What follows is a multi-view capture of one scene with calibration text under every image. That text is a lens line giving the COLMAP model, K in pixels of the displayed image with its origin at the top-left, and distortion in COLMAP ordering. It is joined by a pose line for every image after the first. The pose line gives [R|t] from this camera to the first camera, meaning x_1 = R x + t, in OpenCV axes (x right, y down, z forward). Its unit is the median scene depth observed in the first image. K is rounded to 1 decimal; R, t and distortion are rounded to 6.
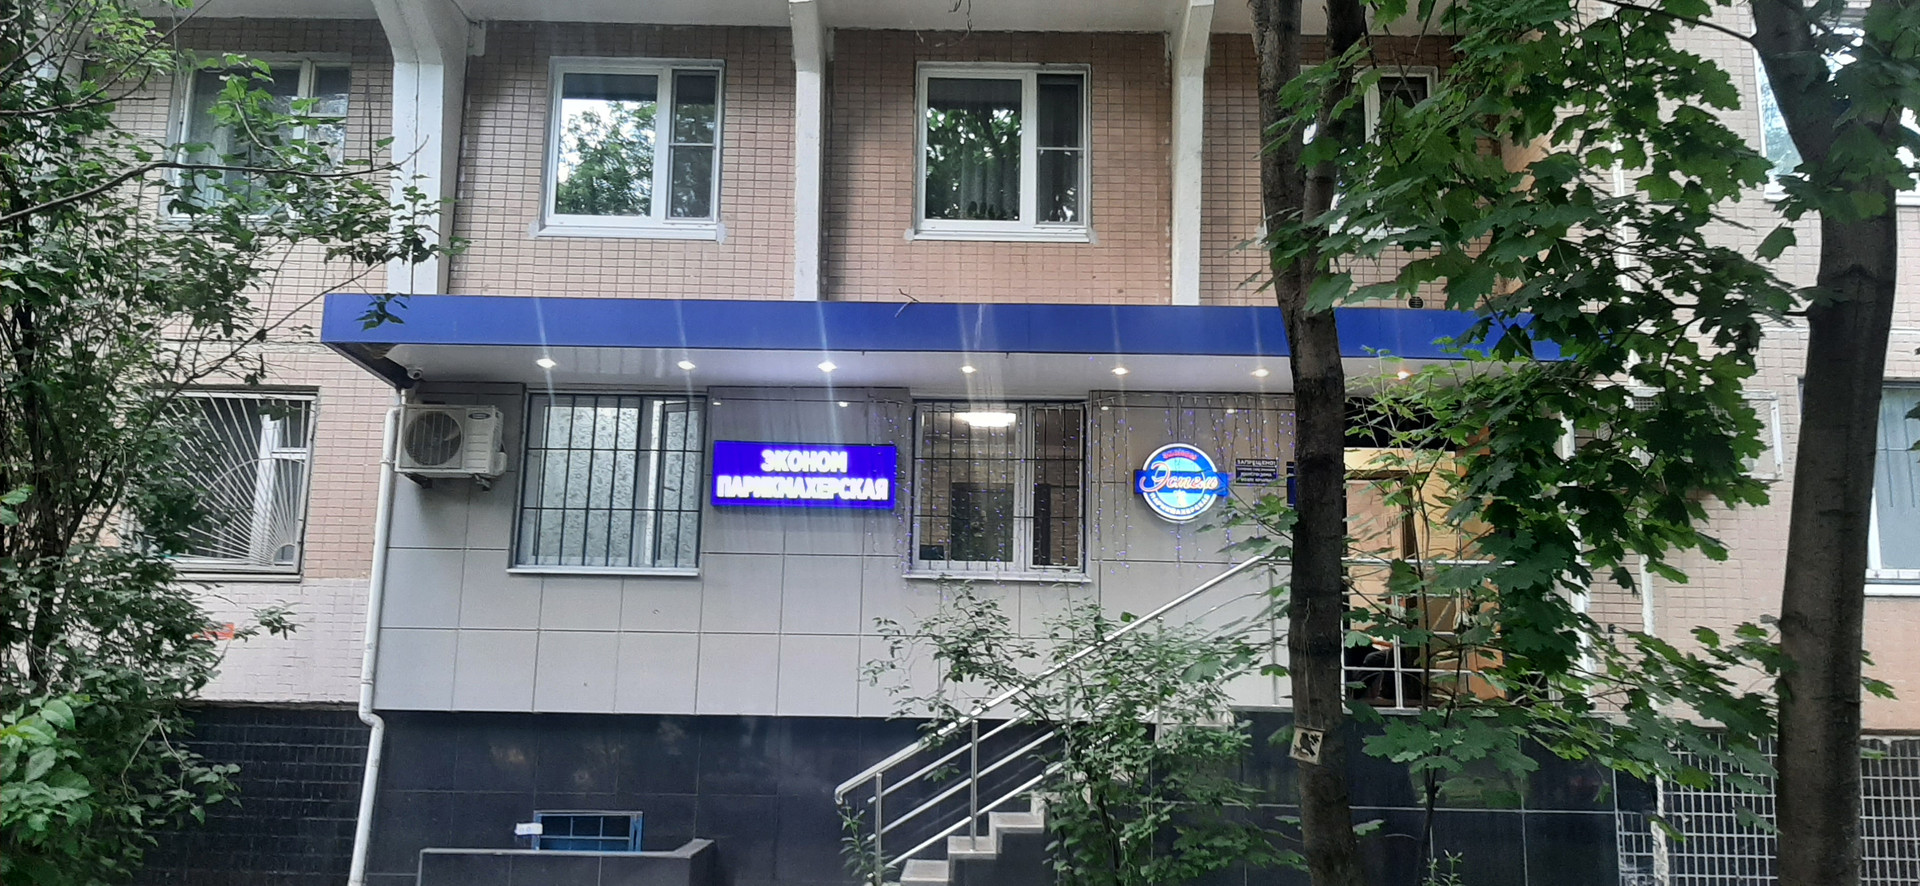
lens RADIAL K [[1467.0, 0, 960.0], [0, 1467.0, 443.0], [0, 0, 1]] dist [0.114989, -0.224110]
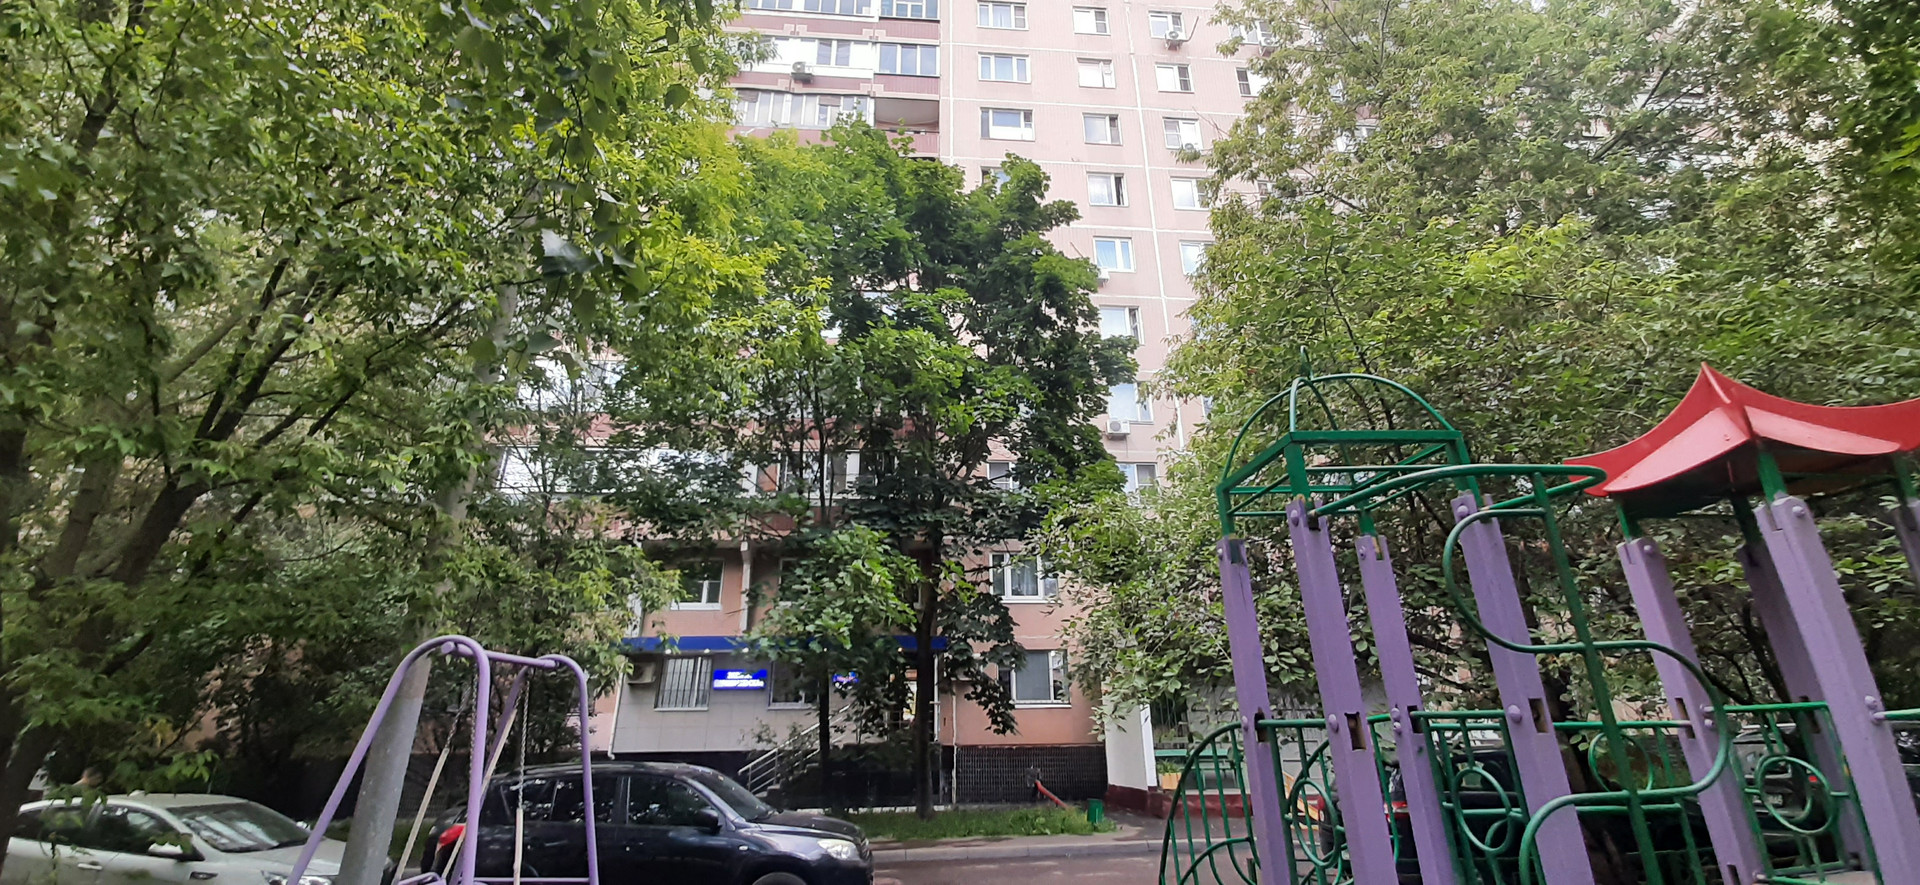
lens RADIAL K [[754.6, 0, 969.8], [0, 754.6, 436.7], [0, 0, 1]] dist [0.000914, 0.000276]
pose [[0.996320, 0.001909, 0.085686, 0.295831], [0.014309, 0.982016, -0.188254, -0.206026], [-0.084504, 0.188787, 0.978375, -0.965771]]
